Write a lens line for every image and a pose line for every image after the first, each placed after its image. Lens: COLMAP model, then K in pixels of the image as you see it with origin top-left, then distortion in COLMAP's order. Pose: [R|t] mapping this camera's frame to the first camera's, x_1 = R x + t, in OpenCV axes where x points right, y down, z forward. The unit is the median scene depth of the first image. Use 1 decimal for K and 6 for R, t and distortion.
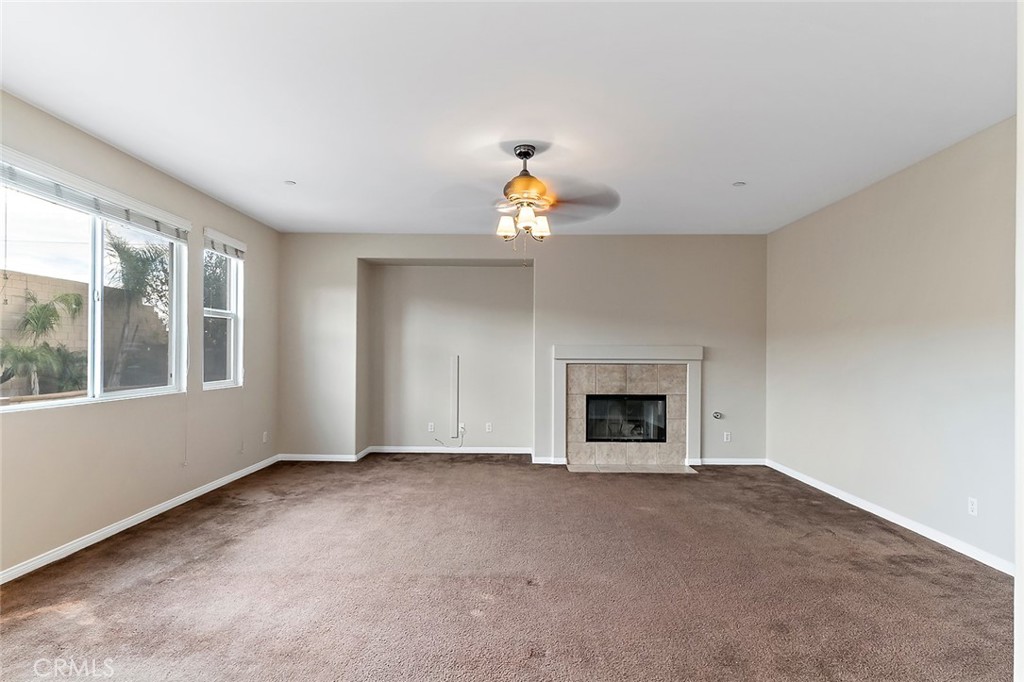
lens RADIAL K [[532.0, 0, 513.8], [0, 532.0, 344.6], [0, 0, 1]] dist [0.019307, -0.000791]
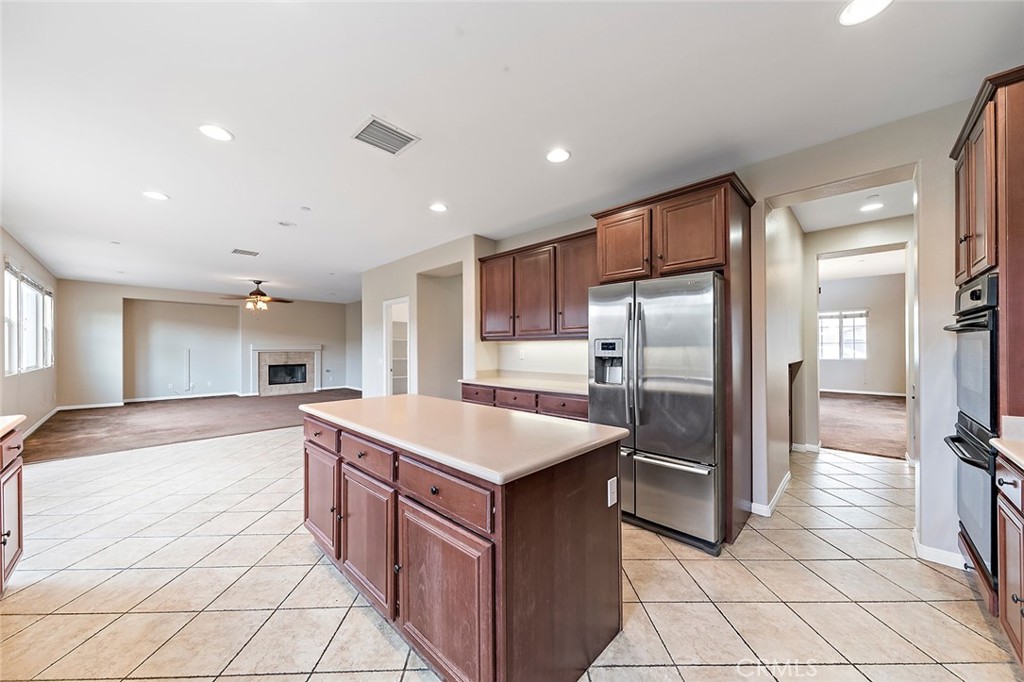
lens RADIAL K [[362.8, 0, 516.0], [0, 362.8, 347.9], [0, 0, 1]] dist [0.004340, -0.000729]
pose [[0.681712, -0.005941, 0.731596, -0.294923], [-0.005150, 0.999903, 0.012918, -0.008916], [-0.731602, -0.012574, 0.681616, -0.902579]]
